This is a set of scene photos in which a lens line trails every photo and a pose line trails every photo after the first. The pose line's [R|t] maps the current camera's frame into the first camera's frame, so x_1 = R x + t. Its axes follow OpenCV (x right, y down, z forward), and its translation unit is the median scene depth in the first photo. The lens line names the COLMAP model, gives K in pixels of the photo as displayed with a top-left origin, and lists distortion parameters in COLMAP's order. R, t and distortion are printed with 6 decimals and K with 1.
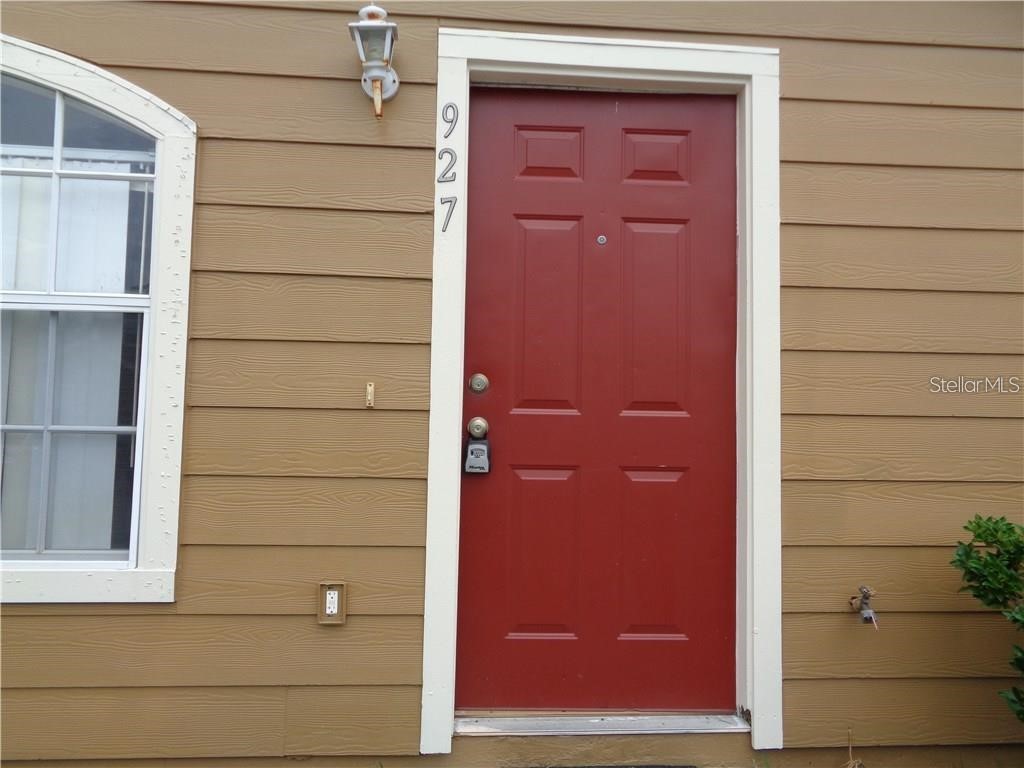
lens RADIAL K [[767.1, 0, 508.3], [0, 767.1, 385.4], [0, 0, 1]] dist [0.014004, 0.017345]
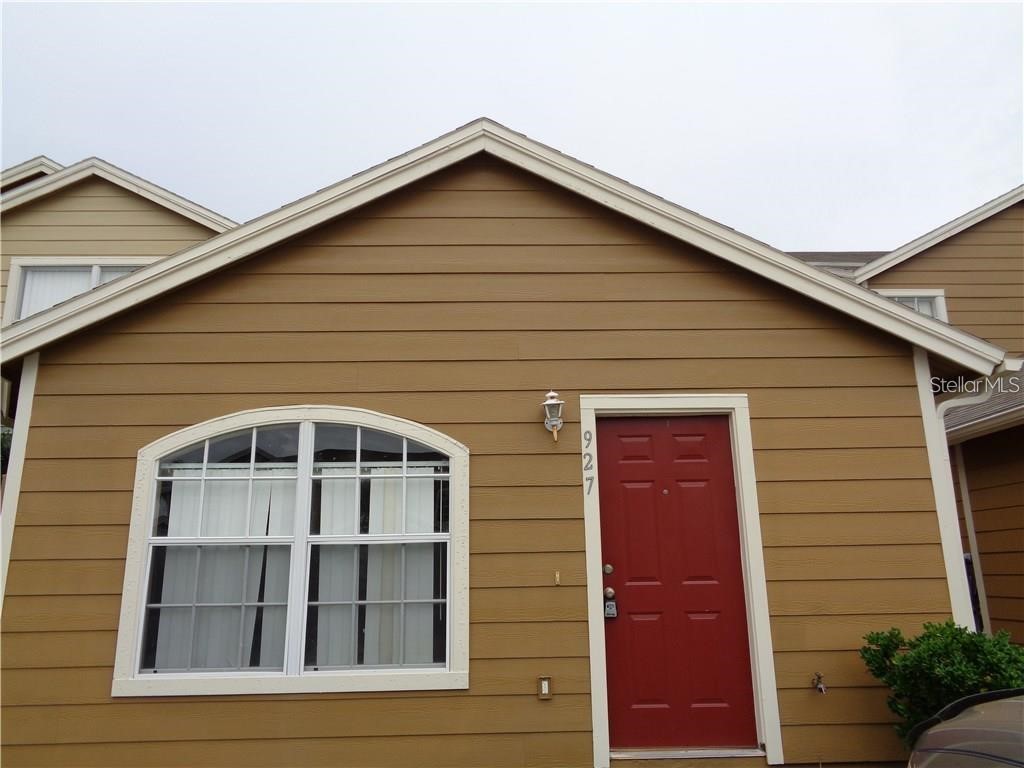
lens RADIAL K [[767.1, 0, 517.8], [0, 767.1, 385.5], [0, 0, 1]] dist [0.014004, 0.017345]
pose [[0.998488, -0.044720, -0.031961, -0.193877], [0.037841, 0.980975, -0.190408, -0.103799], [0.039868, 0.188911, 0.981185, -1.063100]]
